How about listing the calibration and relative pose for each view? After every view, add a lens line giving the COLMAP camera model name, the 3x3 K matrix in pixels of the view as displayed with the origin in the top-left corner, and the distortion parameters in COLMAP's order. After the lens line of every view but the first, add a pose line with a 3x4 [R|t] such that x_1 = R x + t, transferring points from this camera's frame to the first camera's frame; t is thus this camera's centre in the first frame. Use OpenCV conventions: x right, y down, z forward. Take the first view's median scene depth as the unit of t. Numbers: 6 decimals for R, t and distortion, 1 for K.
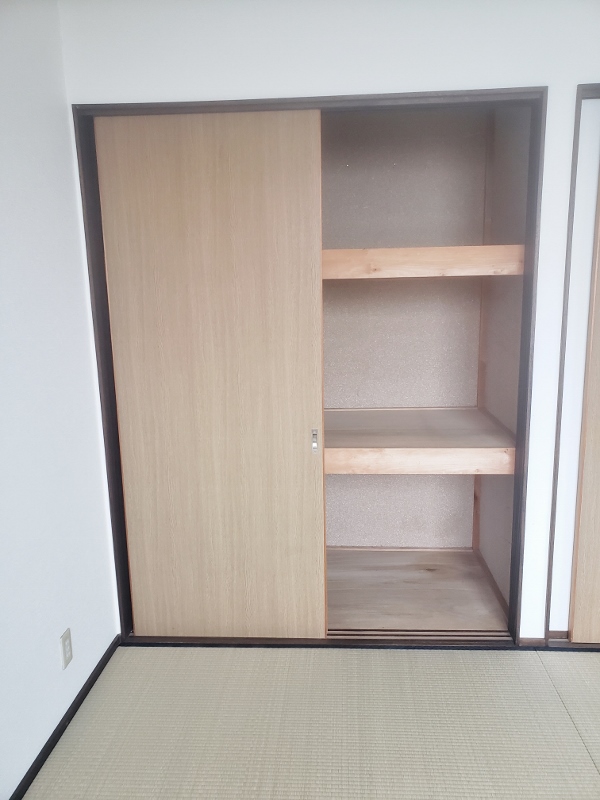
lens RADIAL K [[641.8, 0, 303.7], [0, 641.8, 416.6], [0, 0, 1]] dist [0.041932, -0.009040]
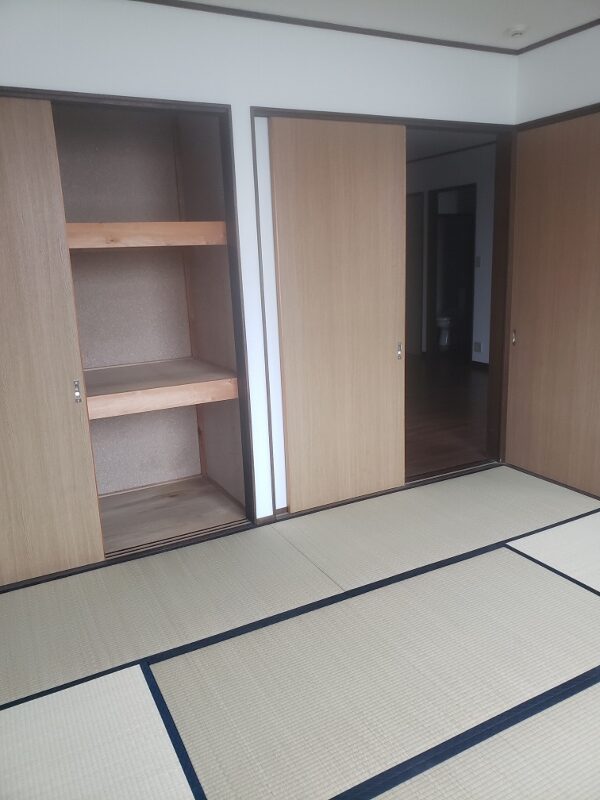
lens RADIAL K [[641.8, 0, 303.7], [0, 641.8, 416.6], [0, 0, 1]] dist [0.041932, -0.009040]
pose [[0.863655, -0.138444, 0.484699, -0.194924], [0.123773, 0.990351, 0.062329, 0.060717], [-0.488651, 0.006162, 0.872457, -0.205364]]
